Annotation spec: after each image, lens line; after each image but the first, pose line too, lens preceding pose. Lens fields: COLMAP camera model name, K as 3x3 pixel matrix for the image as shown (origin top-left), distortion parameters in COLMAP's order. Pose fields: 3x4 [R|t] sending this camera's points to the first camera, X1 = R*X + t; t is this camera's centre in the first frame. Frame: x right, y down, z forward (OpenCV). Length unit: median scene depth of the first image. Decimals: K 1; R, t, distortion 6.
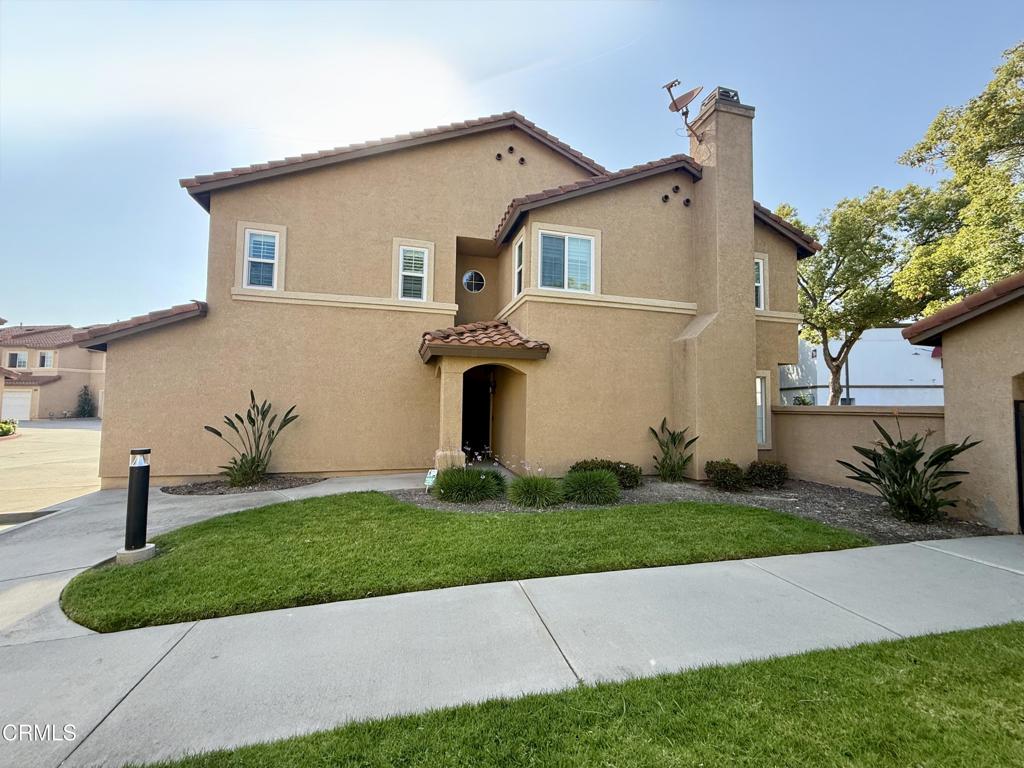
lens RADIAL K [[407.3, 0, 512.0], [0, 407.3, 384.0], [0, 0, 1]] dist [-0.001778, -0.000294]
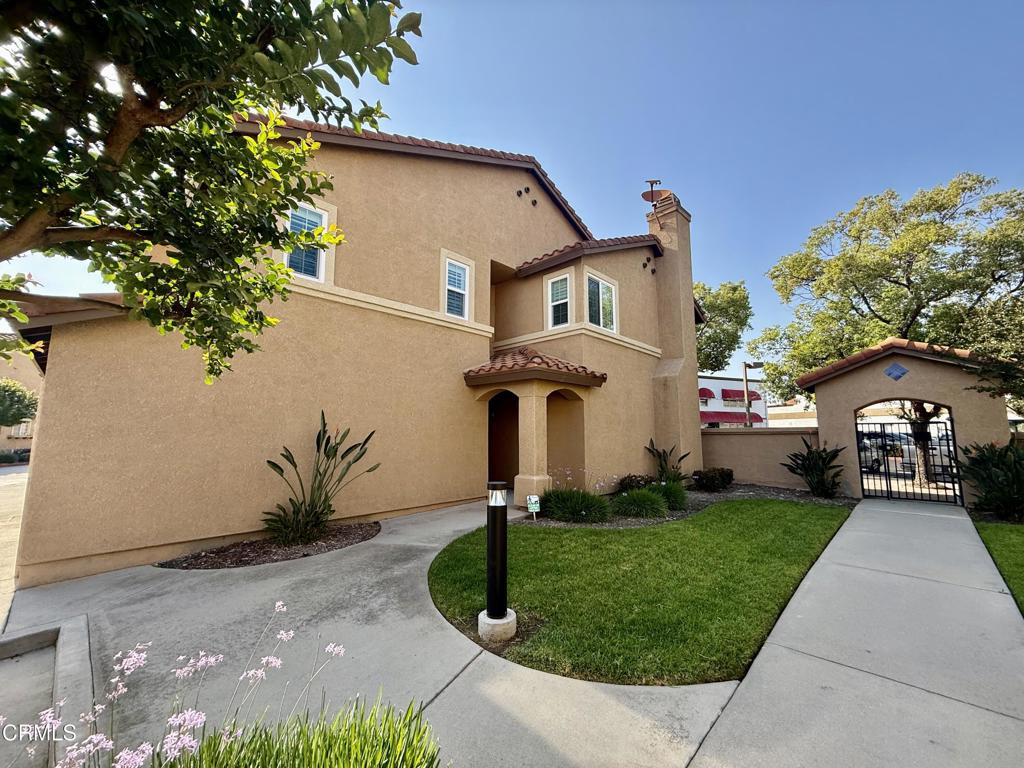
lens RADIAL K [[407.3, 0, 512.0], [0, 407.3, 384.0], [0, 0, 1]] dist [-0.001778, -0.000294]
pose [[0.857571, 0.050316, 0.511898, -0.626968], [-0.015213, 0.997250, -0.072536, 0.012999], [-0.514140, 0.054418, 0.855978, 0.149265]]
